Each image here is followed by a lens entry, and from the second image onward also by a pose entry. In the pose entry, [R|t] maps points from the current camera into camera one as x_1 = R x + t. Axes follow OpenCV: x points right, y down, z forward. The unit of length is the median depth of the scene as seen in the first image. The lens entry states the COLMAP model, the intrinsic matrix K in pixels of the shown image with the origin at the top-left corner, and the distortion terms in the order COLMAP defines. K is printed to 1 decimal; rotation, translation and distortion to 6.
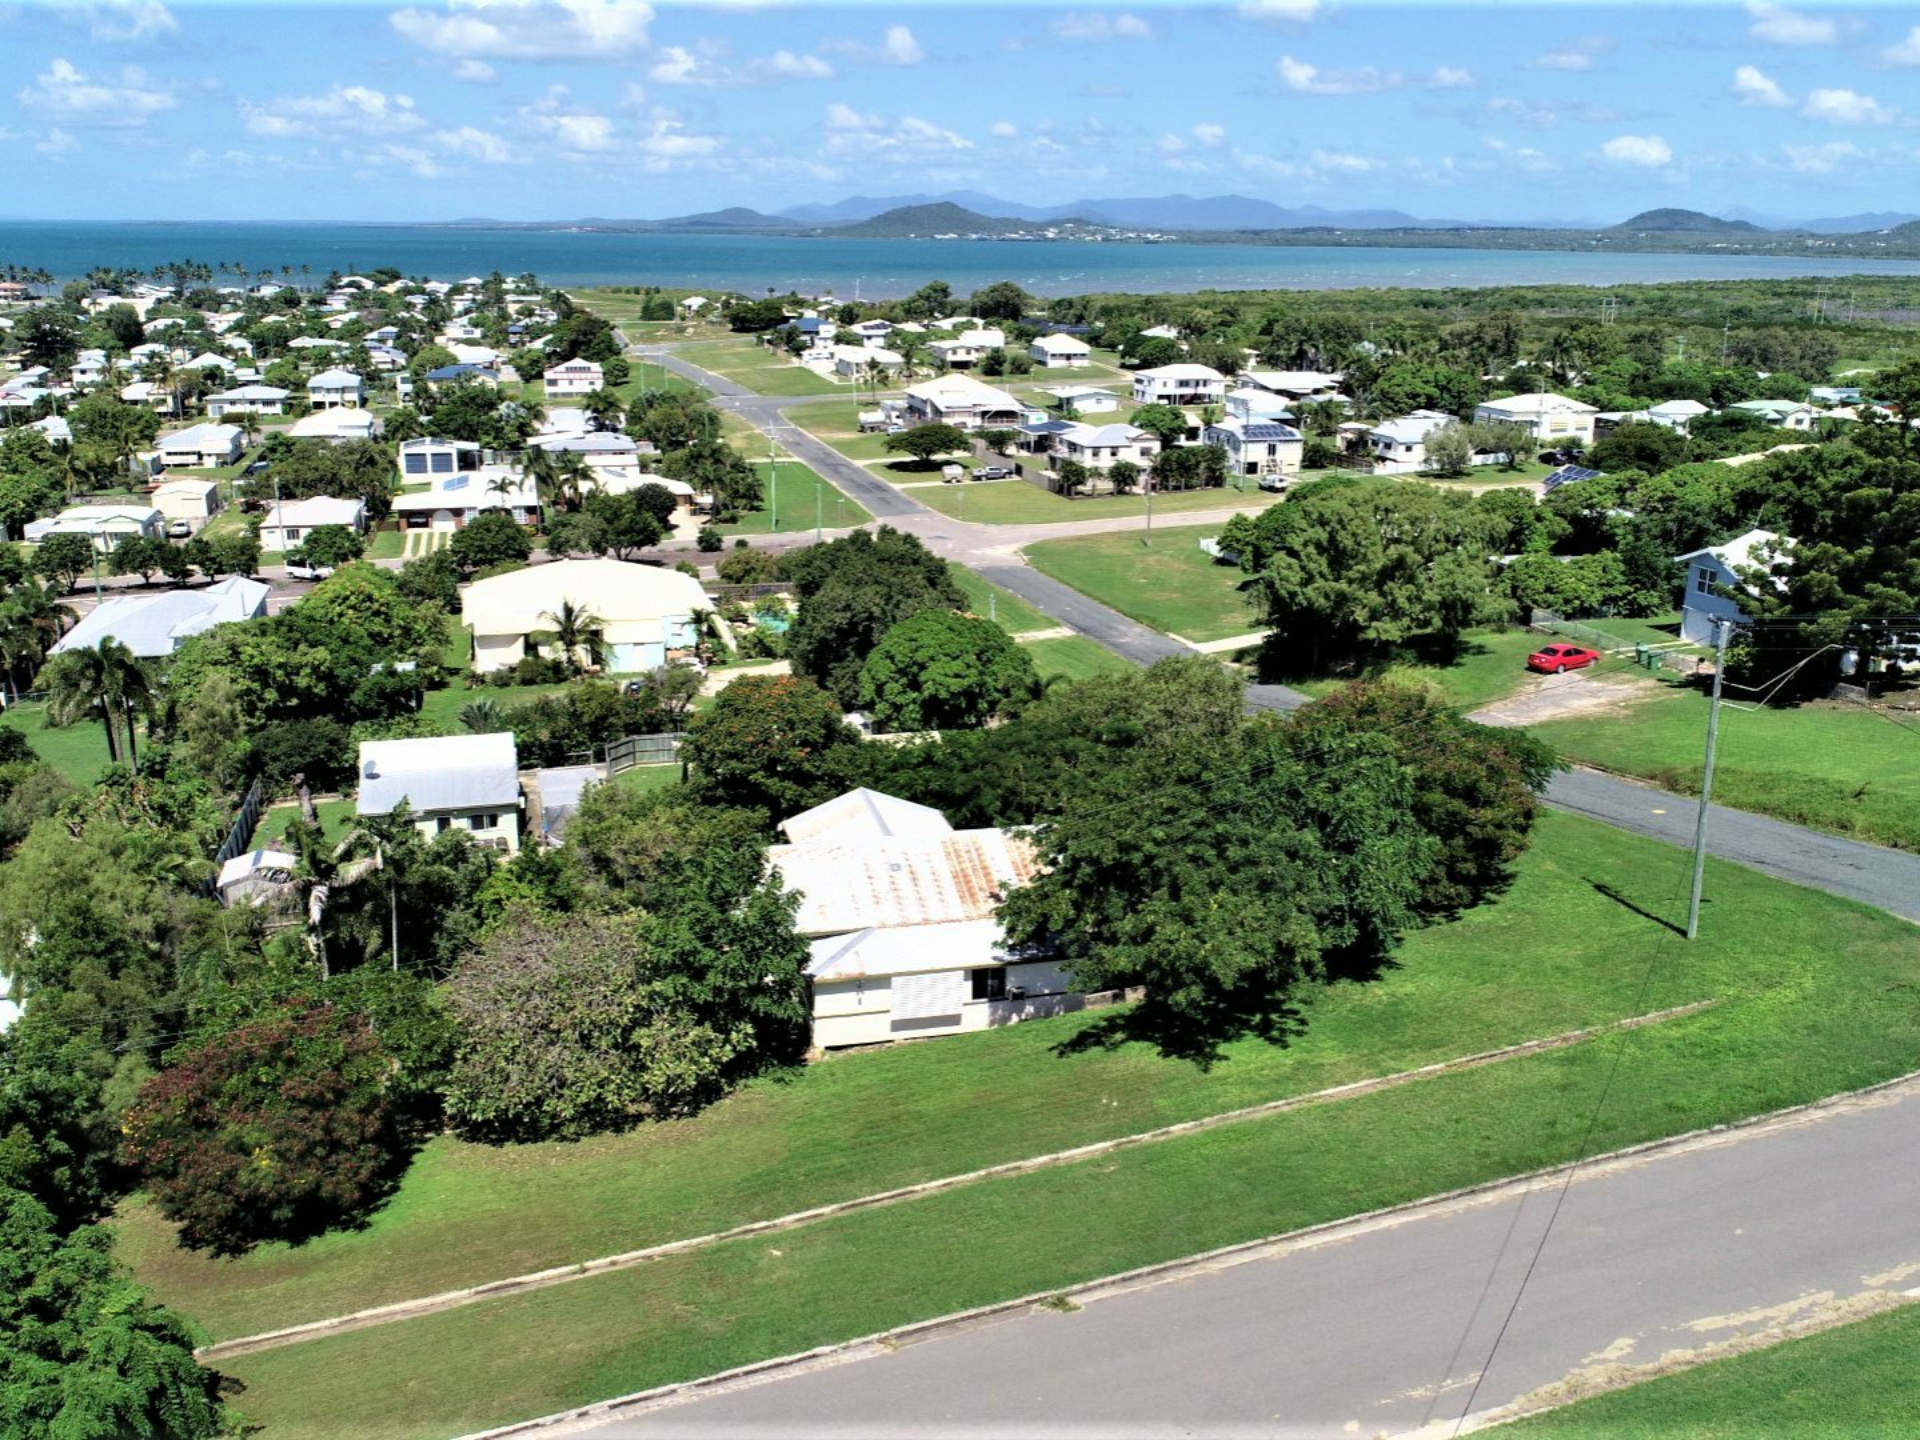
lens RADIAL K [[1734.2, 0, 960.0], [0, 1734.2, 720.0], [0, 0, 1]] dist [-0.012508, -0.005295]
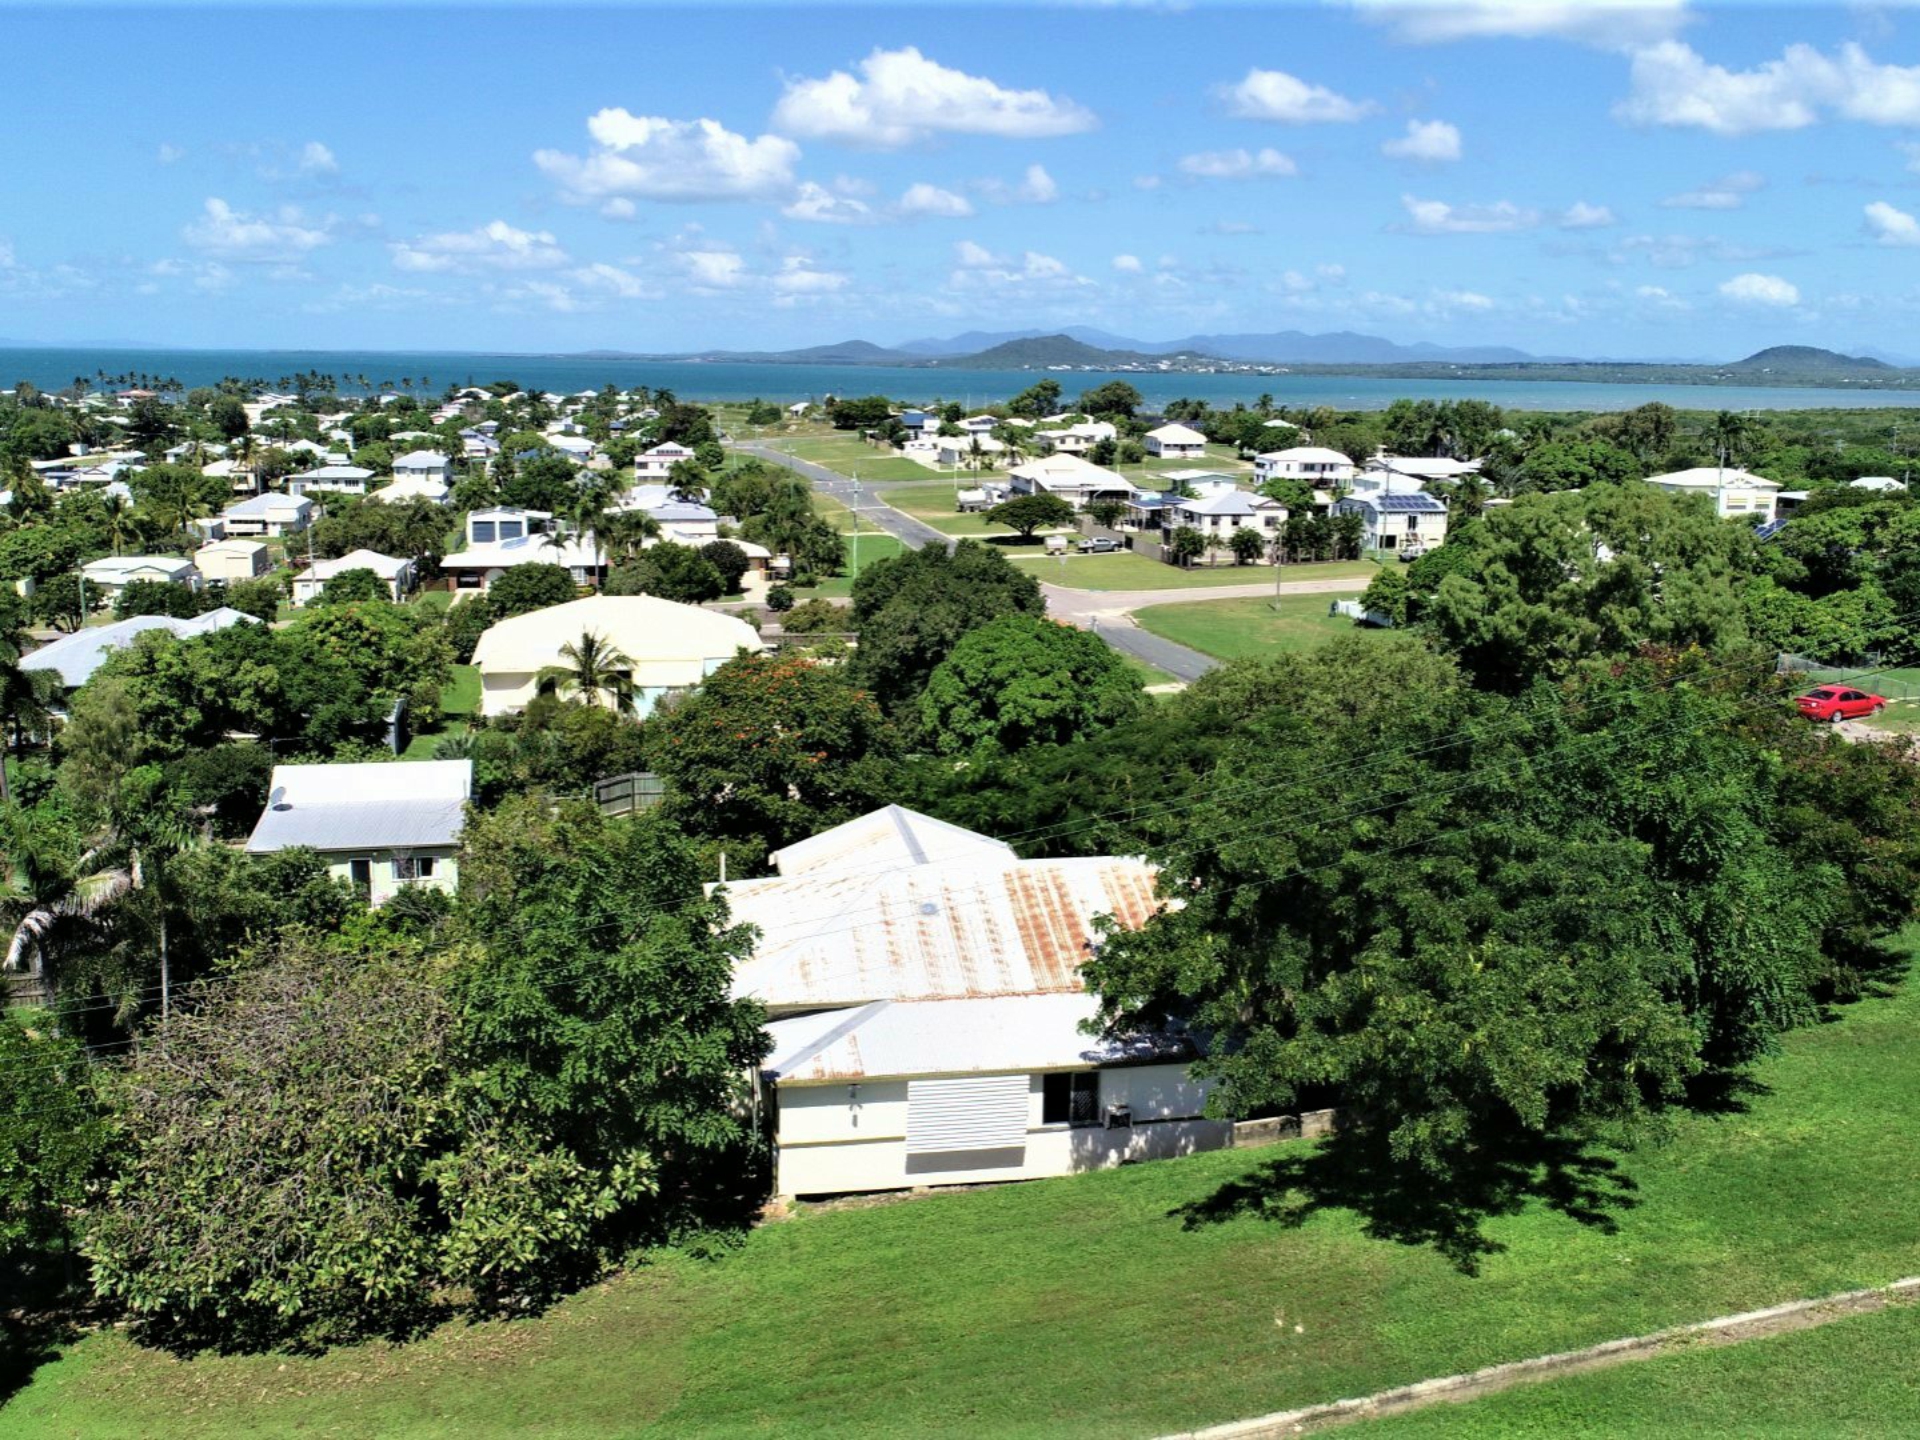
lens RADIAL K [[1734.2, 0, 960.0], [0, 1734.2, 720.0], [0, 0, 1]] dist [-0.012508, -0.005295]
pose [[0.997918, 0.019526, -0.061463, 0.006923], [-0.023961, 0.997098, -0.072257, 0.036047], [0.059874, 0.073579, 0.995490, 0.213825]]
